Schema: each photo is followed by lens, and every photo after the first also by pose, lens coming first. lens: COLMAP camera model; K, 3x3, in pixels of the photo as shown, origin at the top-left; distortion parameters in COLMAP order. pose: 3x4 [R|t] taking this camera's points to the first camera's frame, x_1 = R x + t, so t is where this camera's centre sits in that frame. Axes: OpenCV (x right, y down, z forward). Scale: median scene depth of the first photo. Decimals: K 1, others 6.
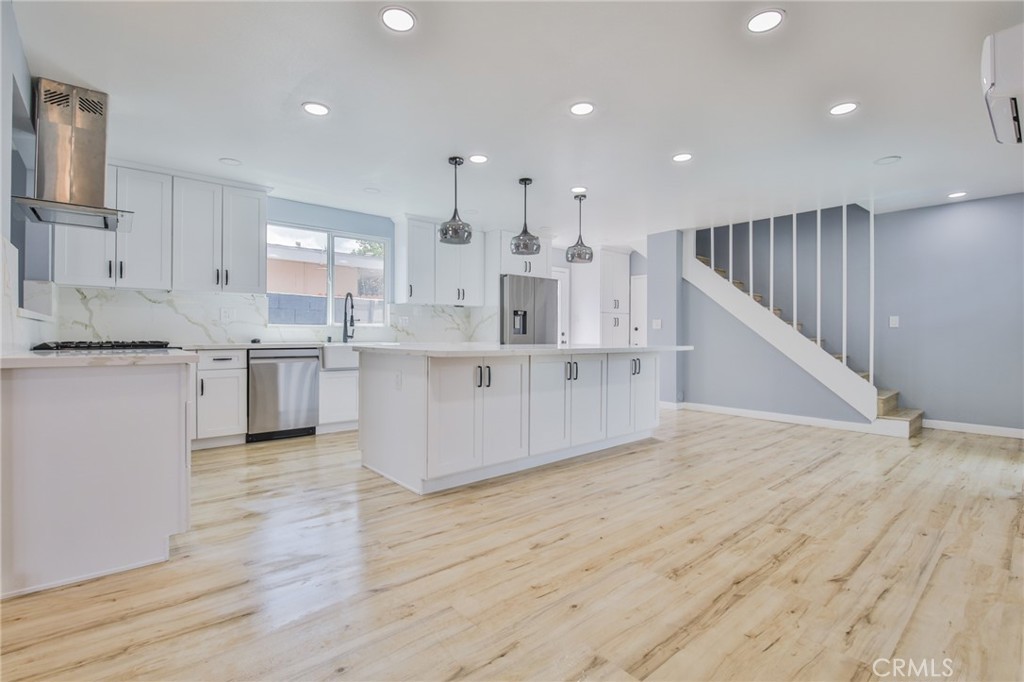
lens RADIAL K [[467.5, 0, 511.0], [0, 467.5, 333.8], [0, 0, 1]] dist [-0.012277, -0.005155]
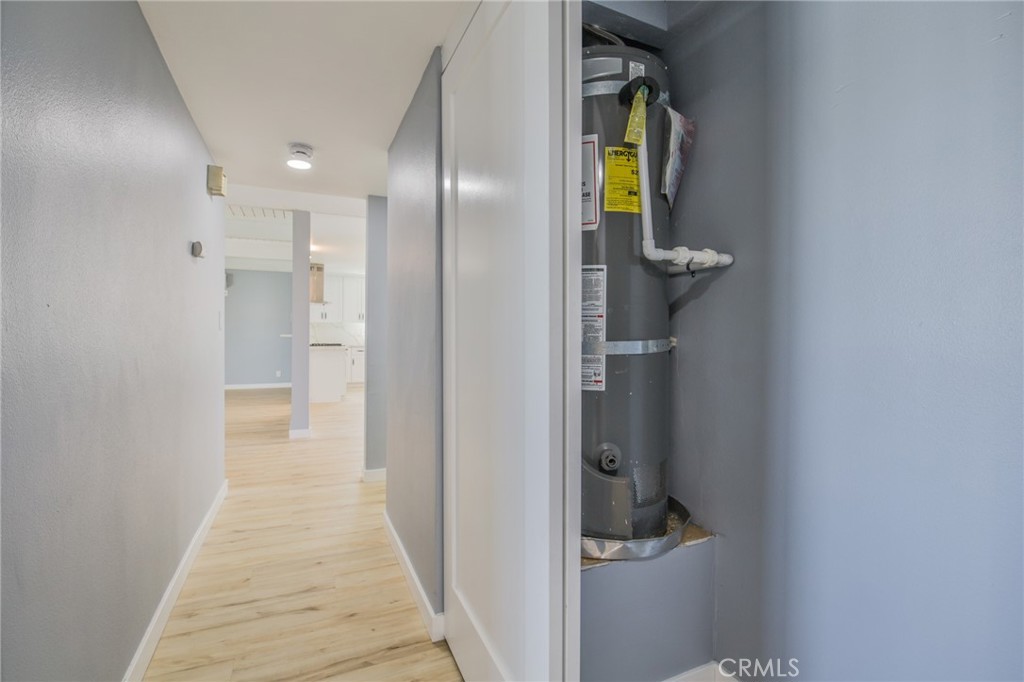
lens RADIAL K [[467.5, 0, 505.1], [0, 467.5, 338.6], [0, 0, 1]] dist [-0.012277, -0.005155]
pose [[0.953651, -0.002680, -0.300902, 0.924268], [0.003509, 0.999991, 0.002213, -0.014254], [0.300894, -0.003166, 0.953652, -1.223043]]
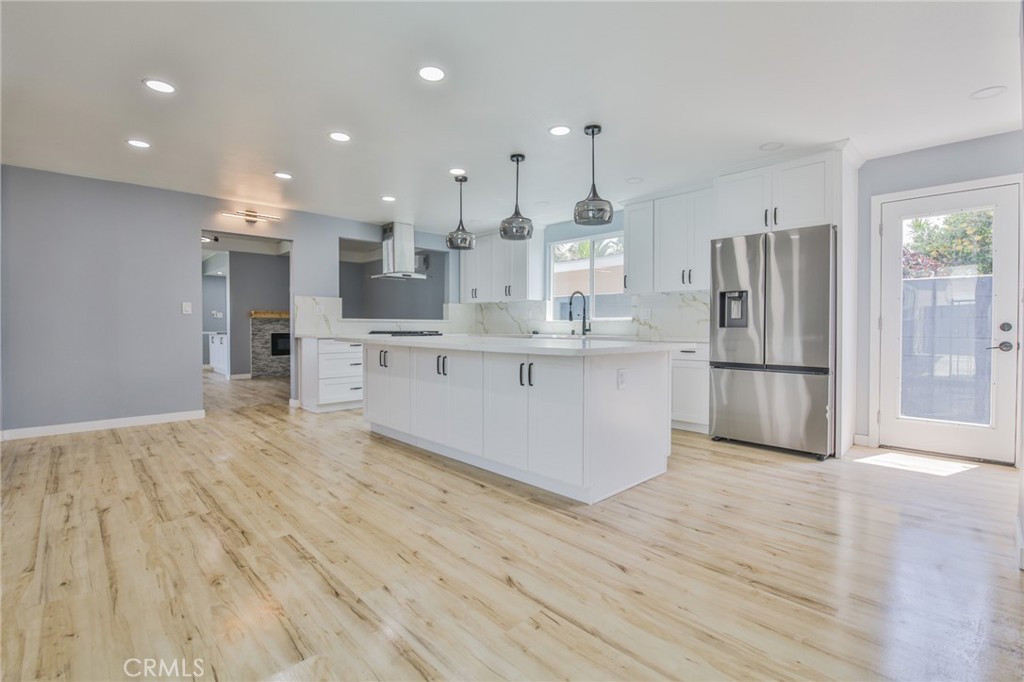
lens RADIAL K [[467.5, 0, 514.1], [0, 467.5, 335.4], [0, 0, 1]] dist [-0.012277, -0.005155]
pose [[0.058769, 0.013674, -0.998178, 1.080258], [-0.000164, 0.999906, 0.013688, 0.005605], [0.998272, -0.000640, 0.058766, 1.084514]]
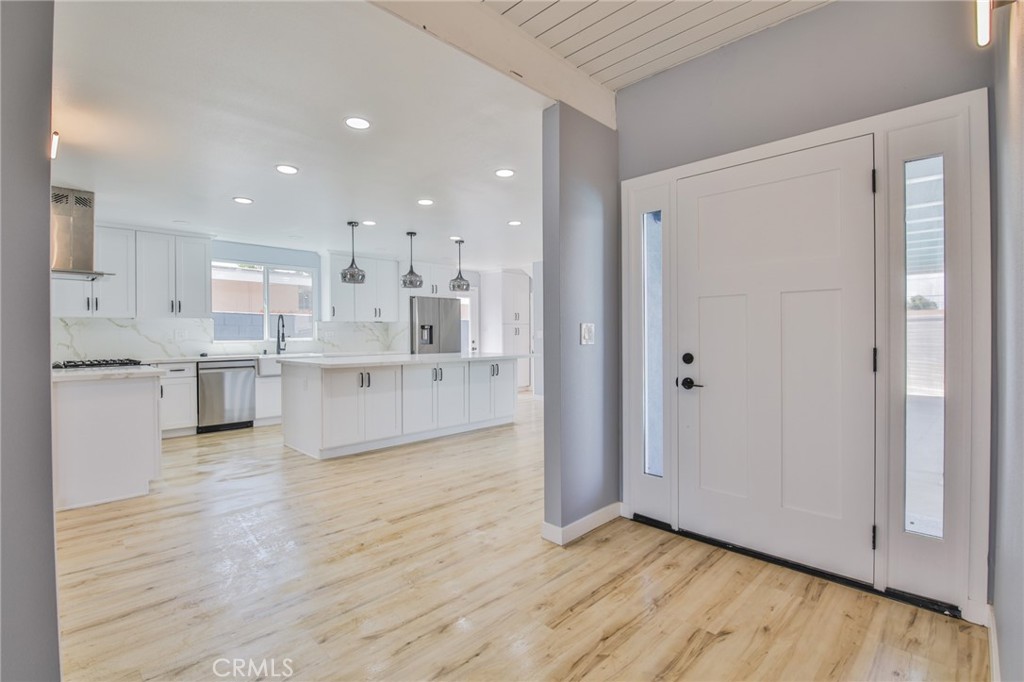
lens RADIAL K [[467.5, 0, 512.8], [0, 467.5, 336.0], [0, 0, 1]] dist [-0.012277, -0.005155]
pose [[0.996704, -0.011275, 0.080341, 0.243082], [0.010873, 0.999926, 0.005441, -0.041952], [-0.080396, -0.004549, 0.996753, -0.422068]]
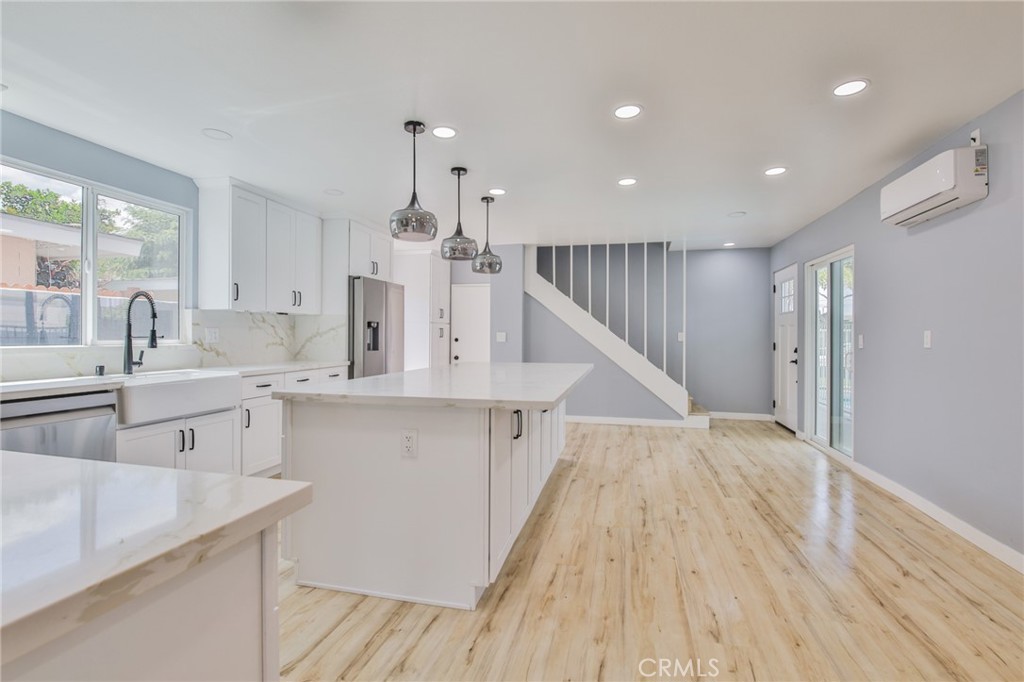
lens RADIAL K [[467.5, 0, 511.8], [0, 467.5, 335.1], [0, 0, 1]] dist [-0.012277, -0.005155]
pose [[0.812422, -0.000042, 0.583070, -0.427395], [-0.001541, 0.999996, 0.002219, -0.046793], [-0.583068, -0.002701, 0.812419, 0.323482]]
